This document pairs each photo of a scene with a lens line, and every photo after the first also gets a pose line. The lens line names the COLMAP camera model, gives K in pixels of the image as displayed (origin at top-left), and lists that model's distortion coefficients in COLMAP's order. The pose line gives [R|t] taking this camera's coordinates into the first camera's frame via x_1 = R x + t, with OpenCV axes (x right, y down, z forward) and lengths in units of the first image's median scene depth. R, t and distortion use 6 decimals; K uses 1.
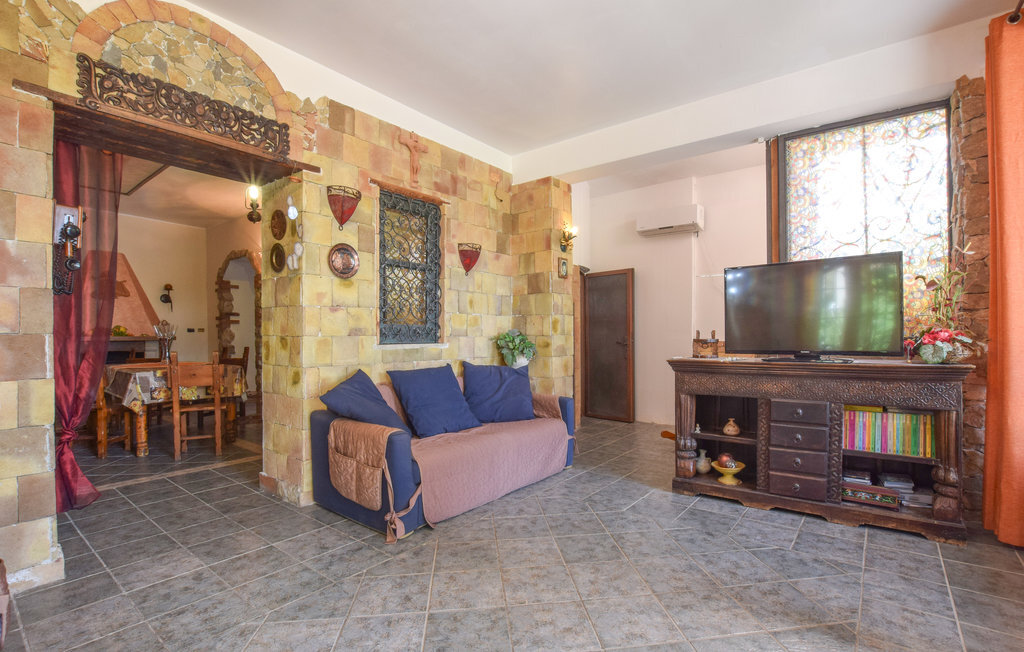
lens RADIAL K [[472.2, 0, 521.3], [0, 472.2, 337.1], [0, 0, 1]] dist [-0.042469, 0.009371]
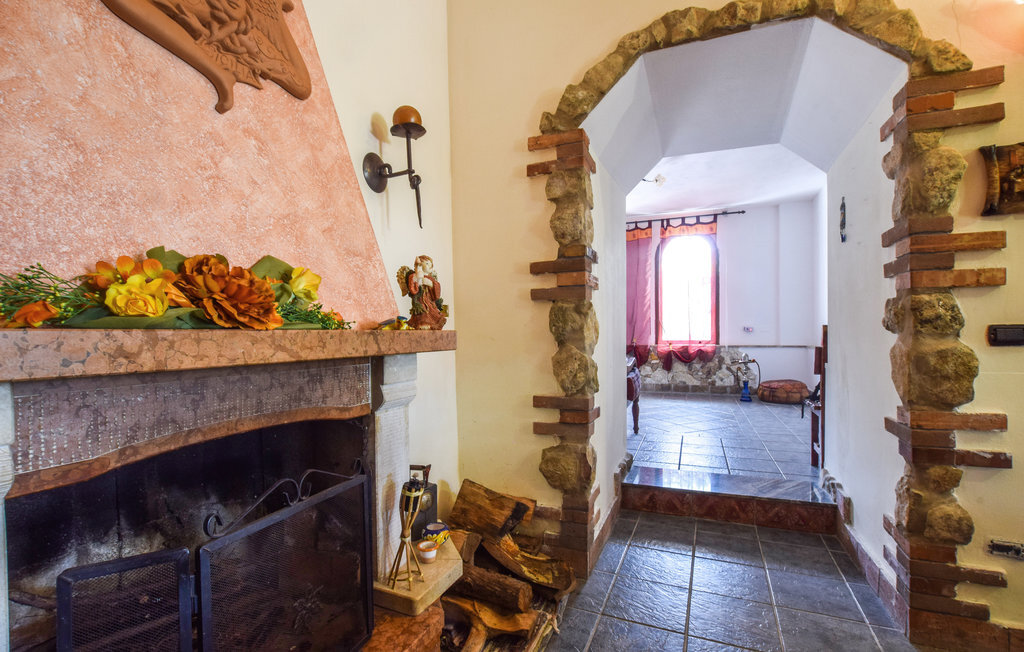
lens RADIAL K [[447.5, 0, 520.9], [0, 447.5, 337.6], [0, 0, 1]] dist [-0.035674, 0.006960]
pose [[0.967342, -0.005058, 0.253424, -1.713674], [0.003016, 0.999960, 0.008445, 0.000177], [-0.253457, -0.007405, 0.967318, 1.721071]]
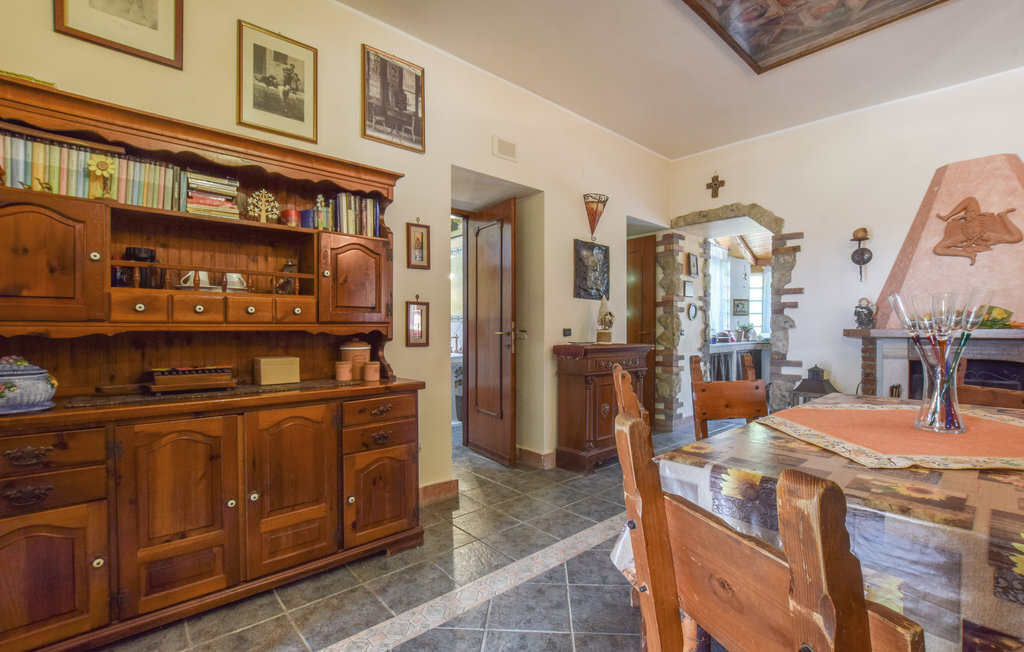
lens RADIAL K [[447.5, 0, 524.2], [0, 447.5, 339.3], [0, 0, 1]] dist [-0.035674, 0.006960]
pose [[-0.182502, 0.026903, -0.982837, -0.709794], [-0.000907, 0.999621, 0.027530, -0.005773], [0.983205, 0.005916, -0.182408, 1.250845]]
